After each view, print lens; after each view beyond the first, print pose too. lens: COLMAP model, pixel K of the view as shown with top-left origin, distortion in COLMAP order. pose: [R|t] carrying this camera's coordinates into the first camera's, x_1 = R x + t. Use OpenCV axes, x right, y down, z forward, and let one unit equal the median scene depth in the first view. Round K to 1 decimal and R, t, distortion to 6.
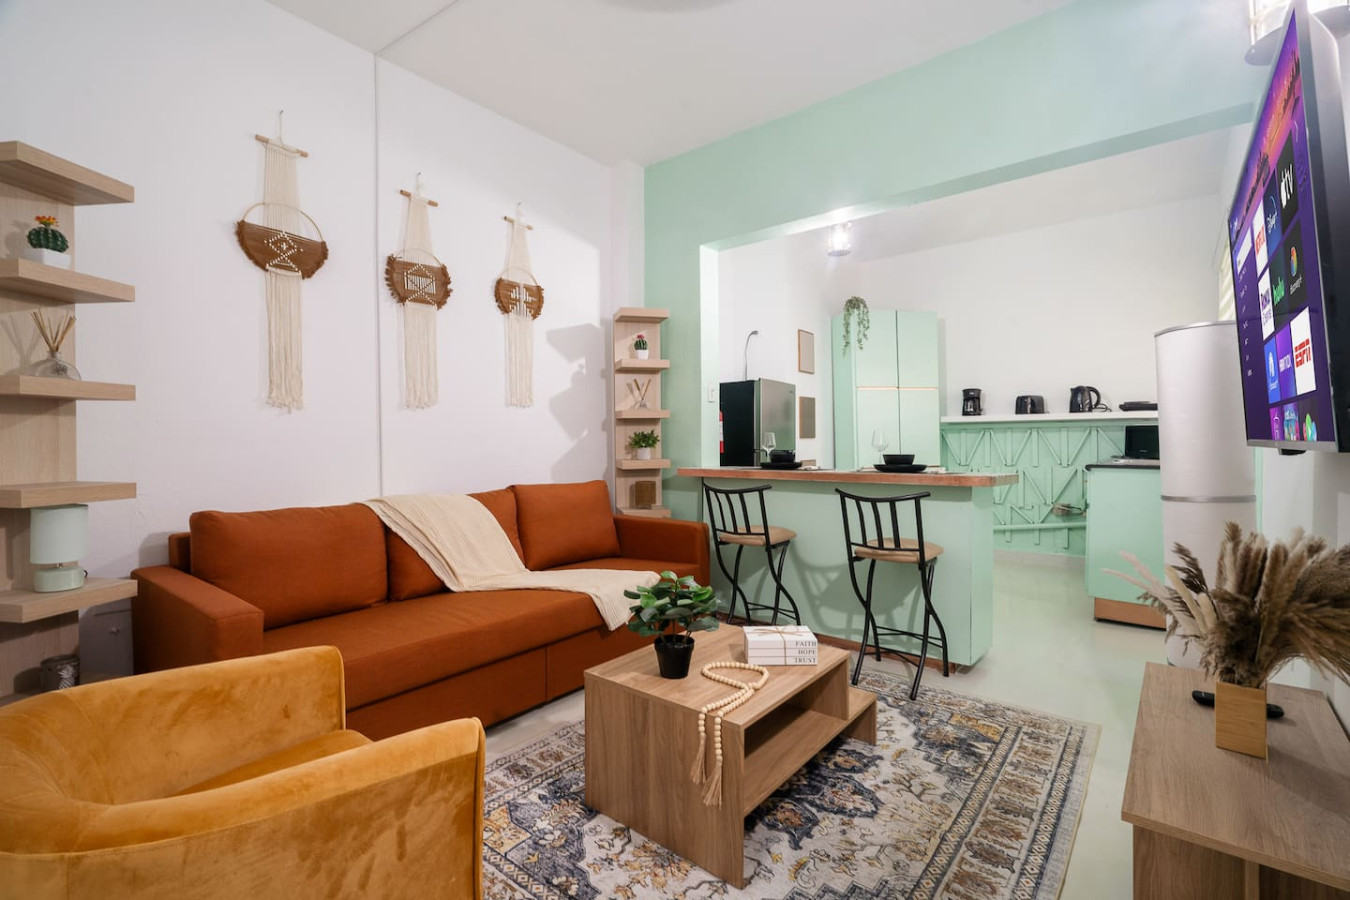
lens RADIAL K [[636.3, 0, 675.9], [0, 636.3, 439.1], [0, 0, 1]] dist [0.000835, 0.000276]
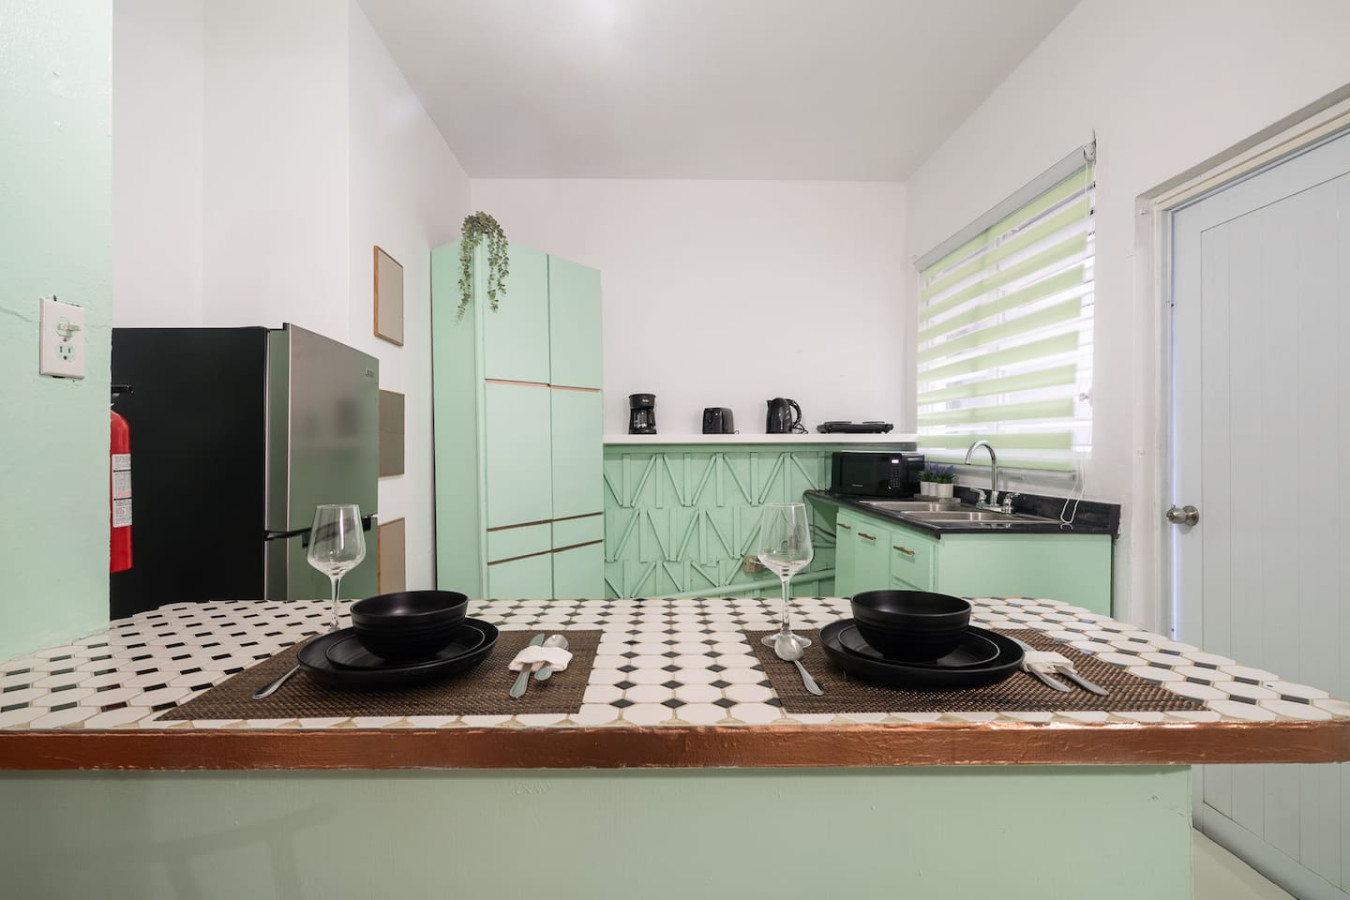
lens RADIAL K [[636.3, 0, 674.0], [0, 636.3, 440.8], [0, 0, 1]] dist [0.000835, 0.000276]
pose [[0.763755, 0.010789, 0.645416, 0.057837], [-0.006192, 0.999937, -0.009387, -0.024714], [-0.645476, 0.003173, 0.763774, 0.490243]]
